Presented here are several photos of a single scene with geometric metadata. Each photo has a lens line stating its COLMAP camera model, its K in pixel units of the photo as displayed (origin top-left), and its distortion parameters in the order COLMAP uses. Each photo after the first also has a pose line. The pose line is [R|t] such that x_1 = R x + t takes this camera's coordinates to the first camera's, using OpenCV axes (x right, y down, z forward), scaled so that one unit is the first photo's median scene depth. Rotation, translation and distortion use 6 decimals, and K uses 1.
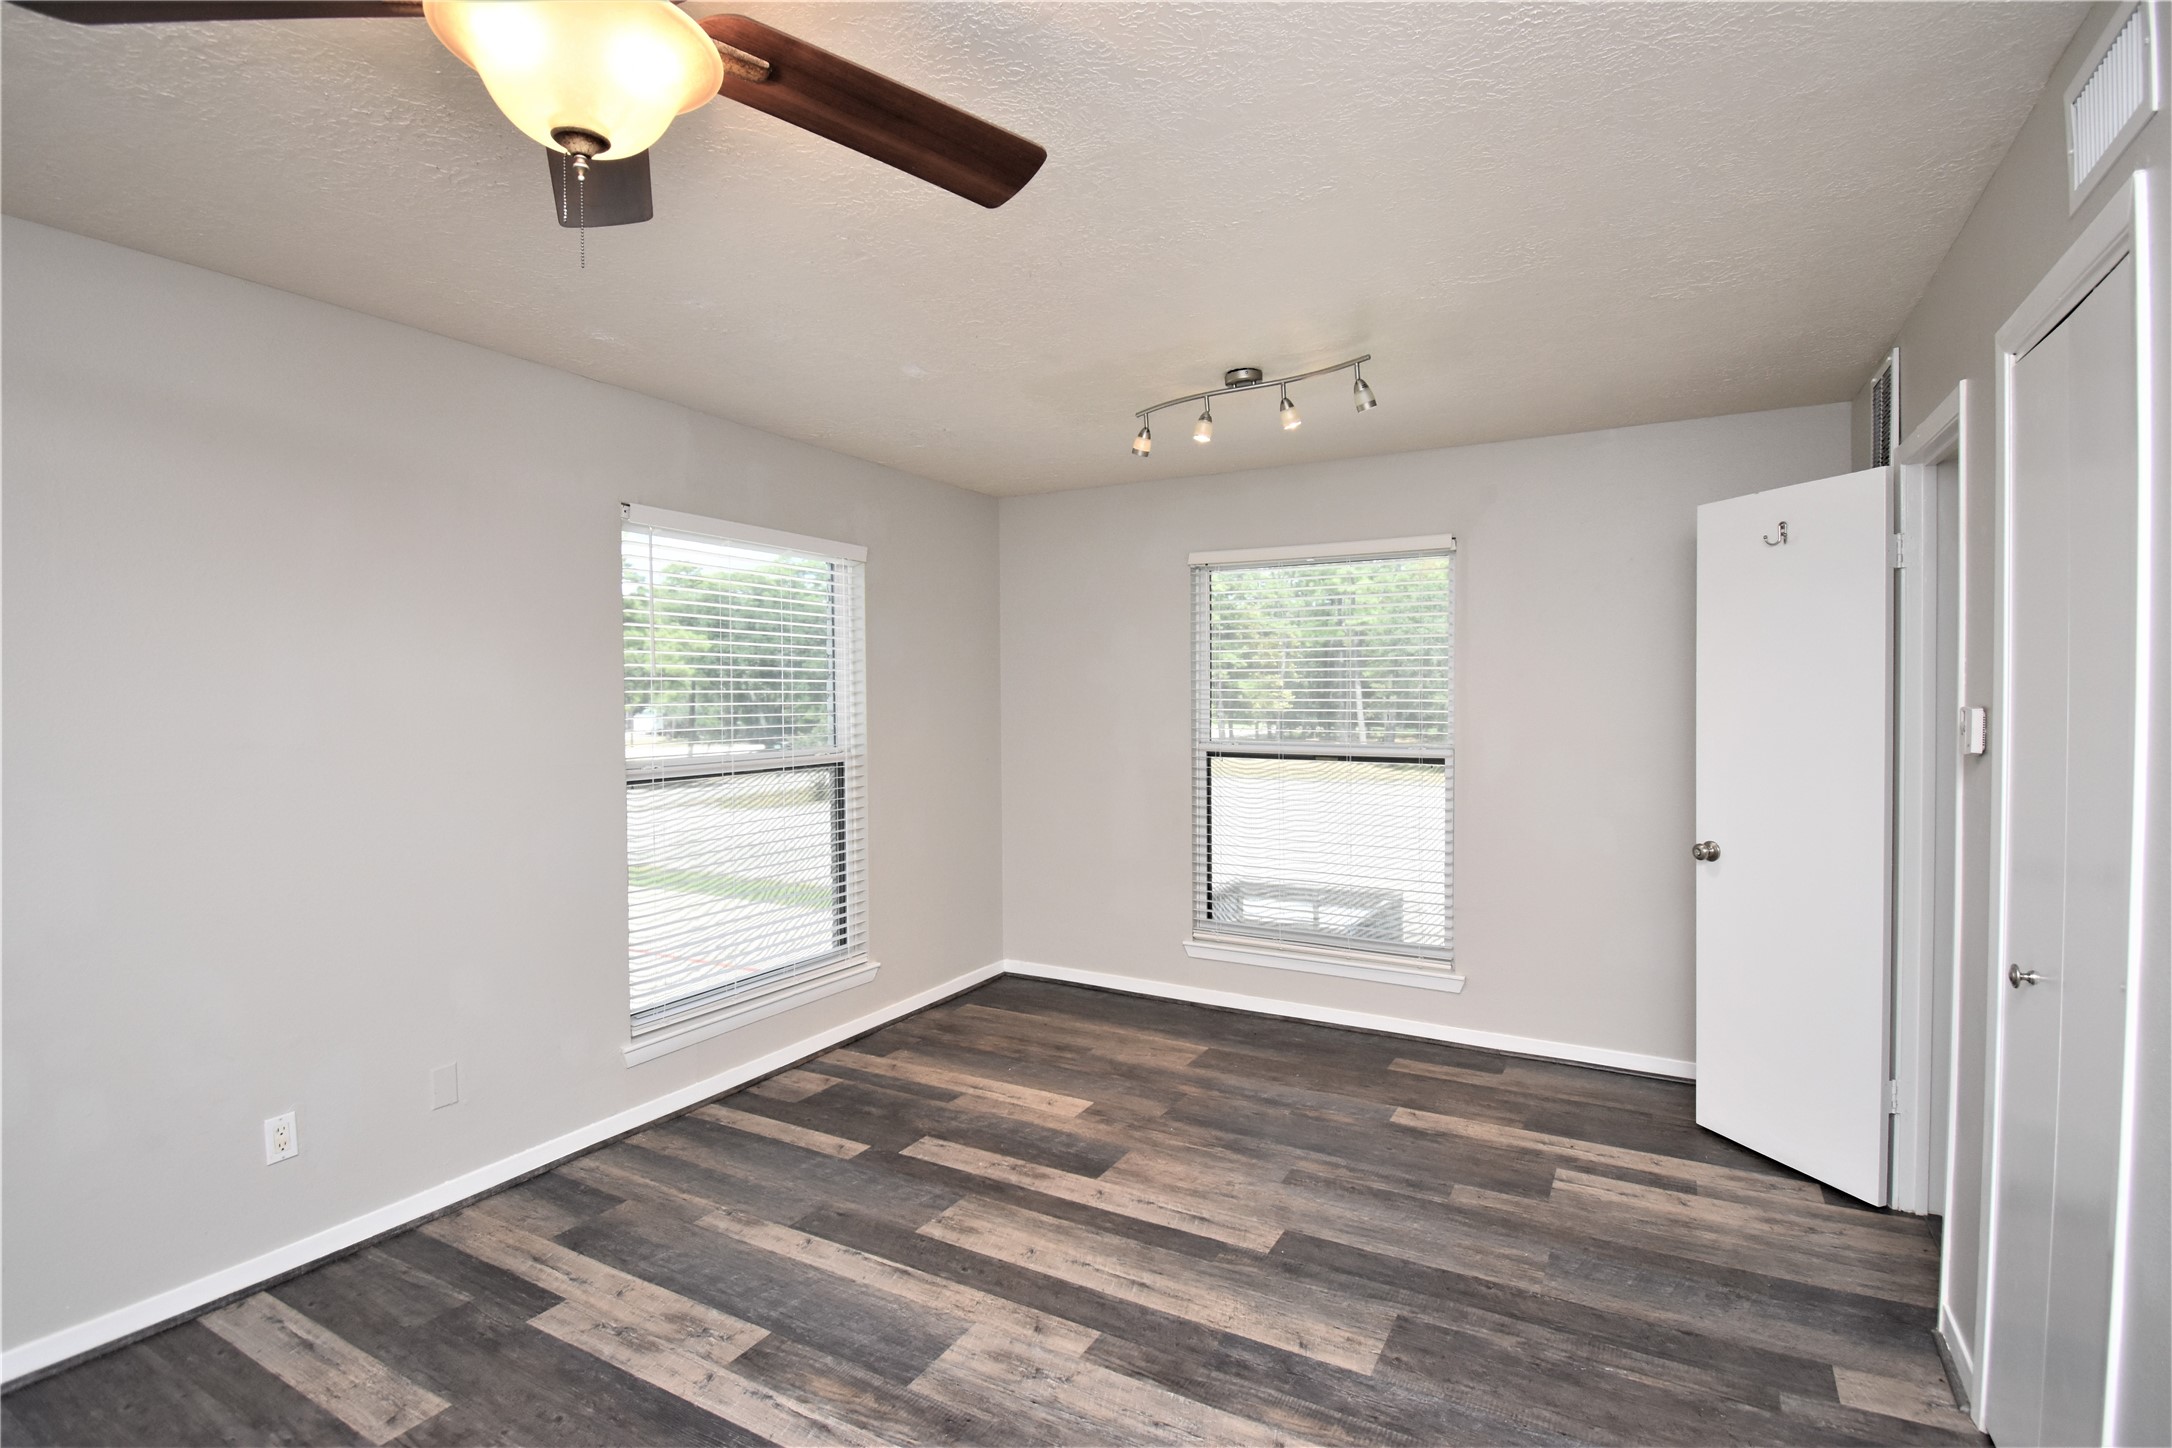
lens RADIAL K [[1048.4, 0, 1096.7], [0, 1048.4, 721.4], [0, 0, 1]] dist [0.021891, -0.034299]
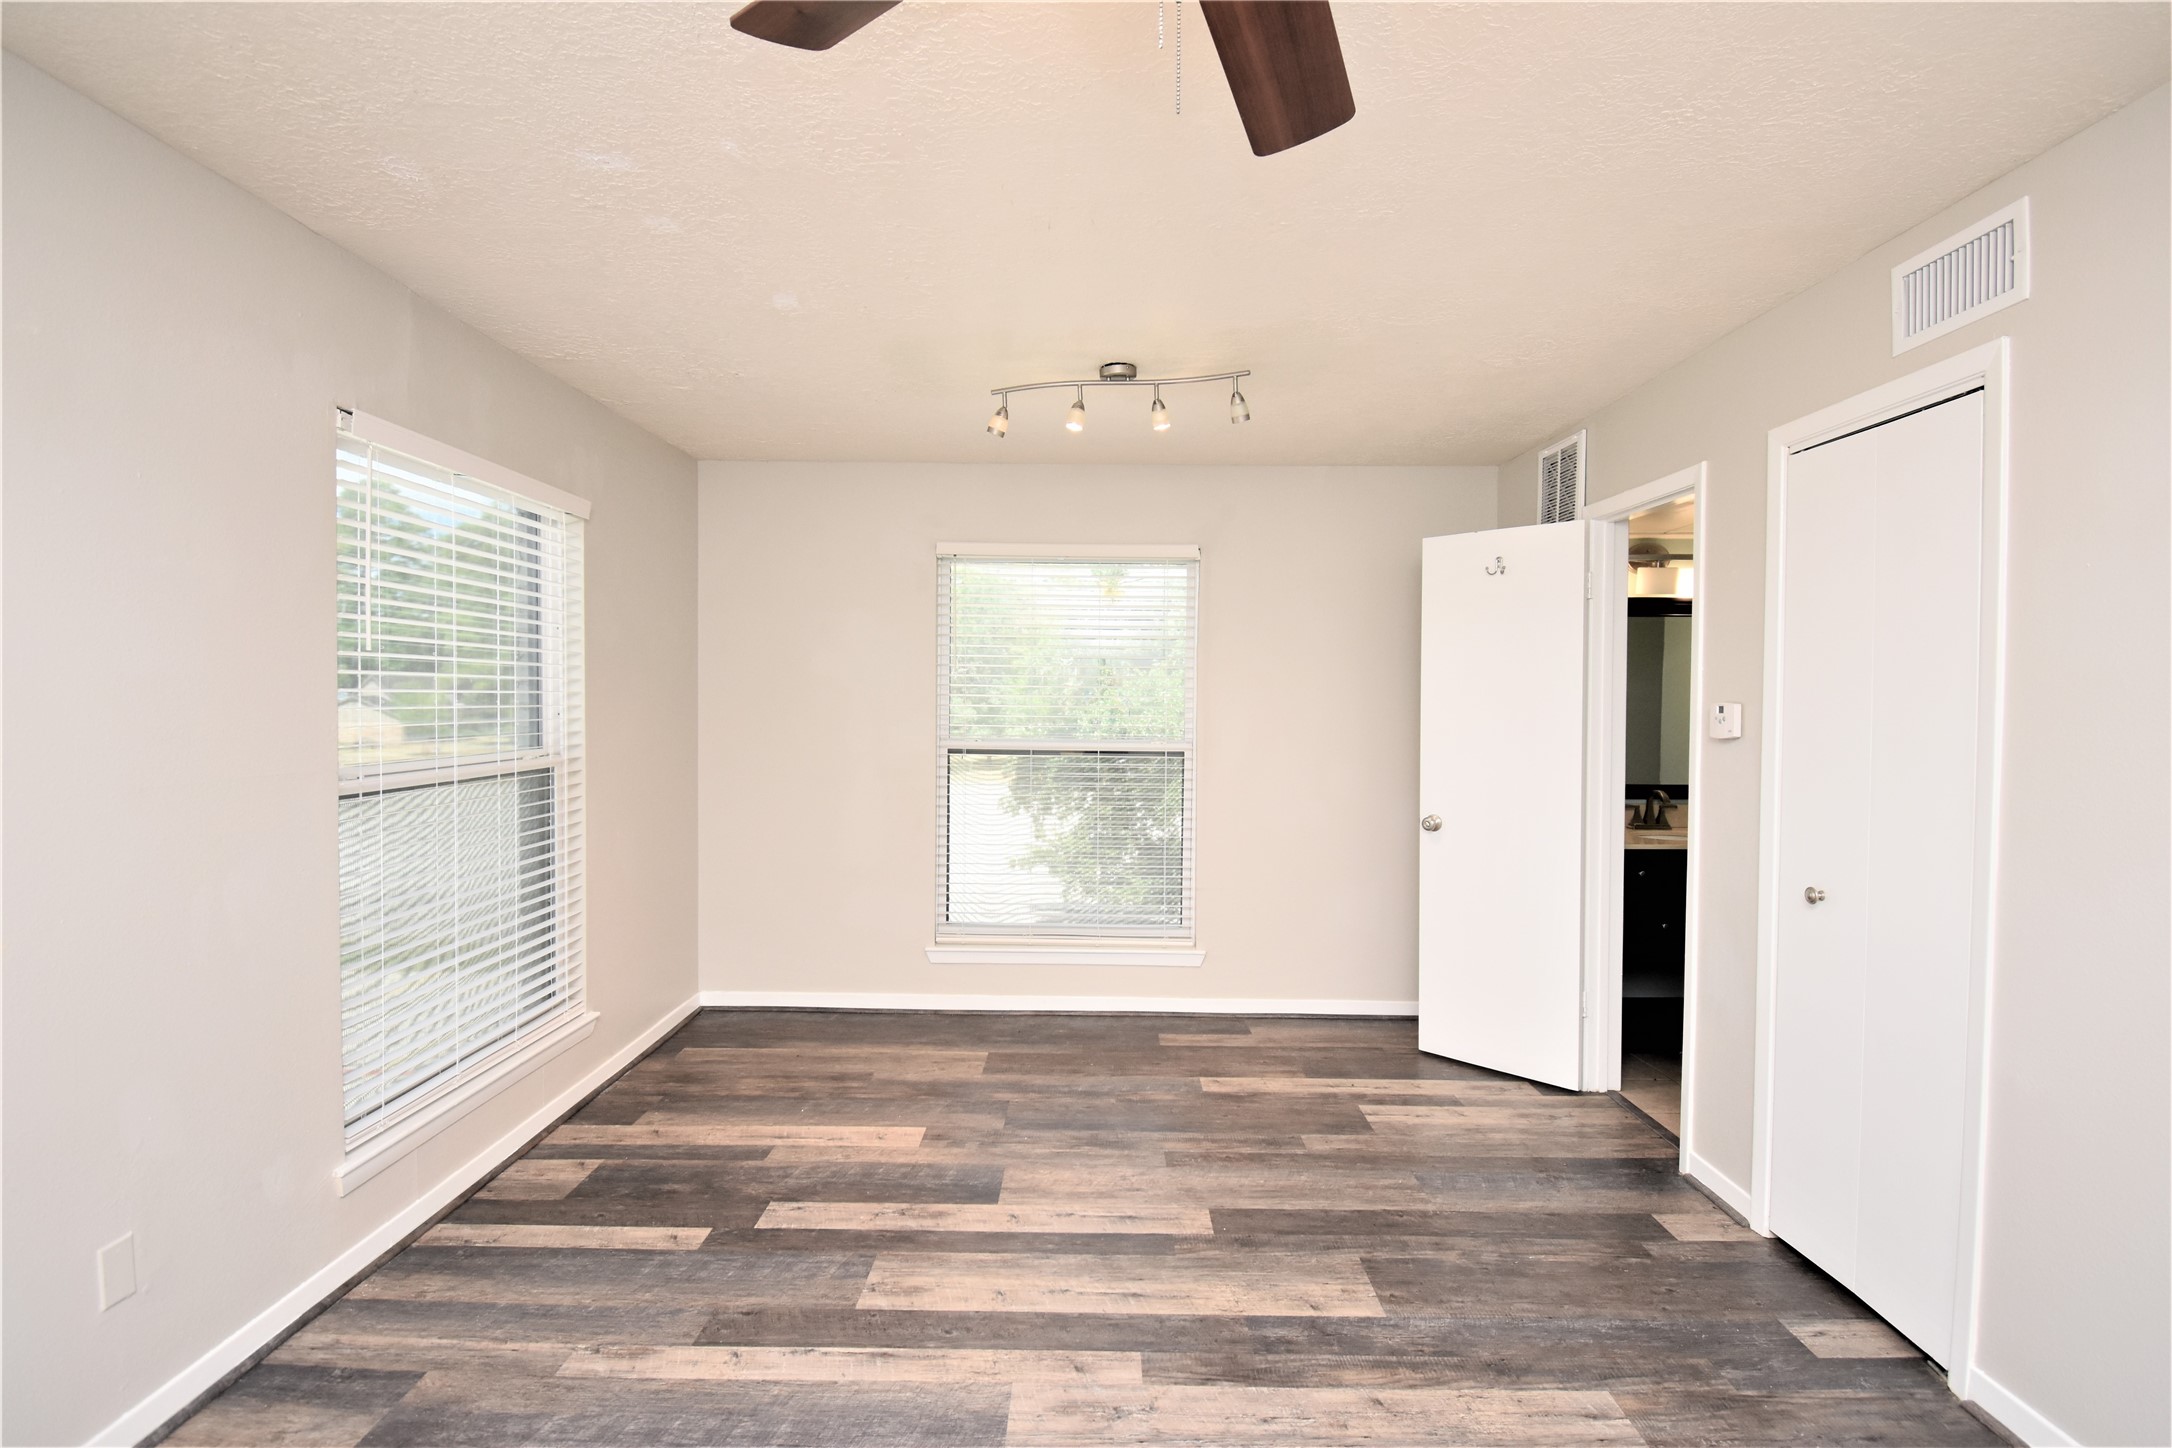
lens RADIAL K [[1042.3, 0, 1086.0], [0, 1042.3, 724.0], [0, 0, 1]] dist [0.022600, -0.034061]
pose [[0.875936, -0.001997, 0.482424, -0.365993], [0.001436, 0.999998, 0.001532, 0.006427], [-0.482426, -0.000650, 0.875936, 0.141671]]
